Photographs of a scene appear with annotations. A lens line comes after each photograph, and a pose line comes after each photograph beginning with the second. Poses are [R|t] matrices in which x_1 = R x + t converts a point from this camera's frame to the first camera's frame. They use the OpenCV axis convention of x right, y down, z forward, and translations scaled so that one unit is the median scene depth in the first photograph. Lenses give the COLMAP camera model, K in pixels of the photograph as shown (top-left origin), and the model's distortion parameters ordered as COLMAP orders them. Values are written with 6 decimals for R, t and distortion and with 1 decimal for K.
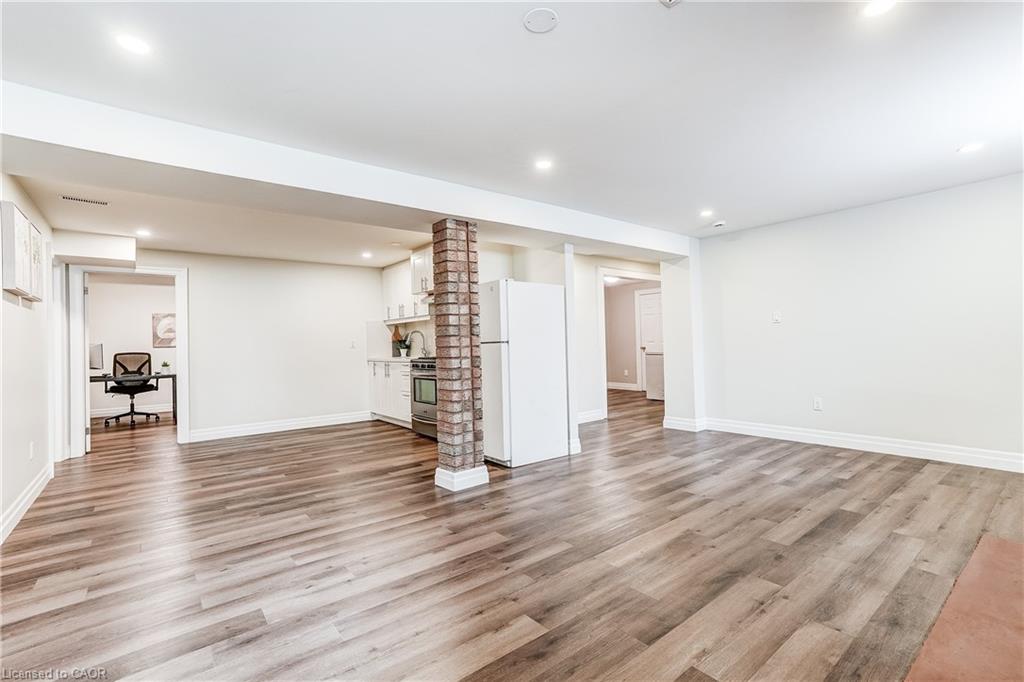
lens RADIAL K [[462.9, 0, 512.0], [0, 462.9, 341.0], [0, 0, 1]] dist [-0.024498, 0.009844]
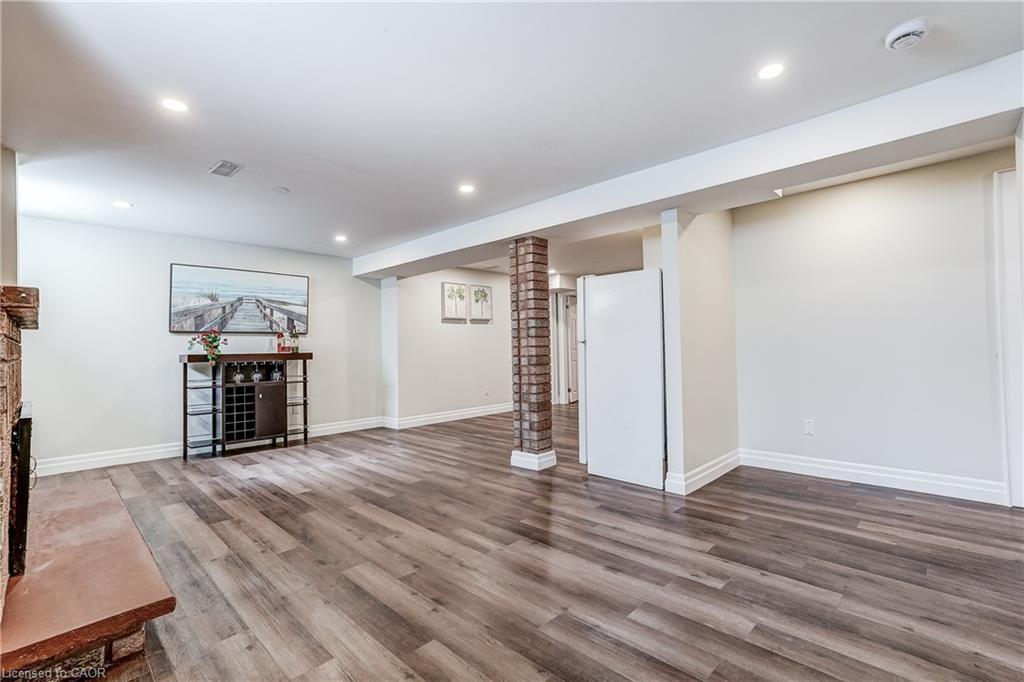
lens RADIAL K [[464.2, 0, 517.0], [0, 464.2, 343.8], [0, 0, 1]] dist [-0.024006, -0.000050]
pose [[0.129780, 0.017031, -0.991397, 1.304971], [0.019905, 0.999606, 0.019778, -0.022791], [0.991343, -0.022301, 0.129390, 1.035203]]
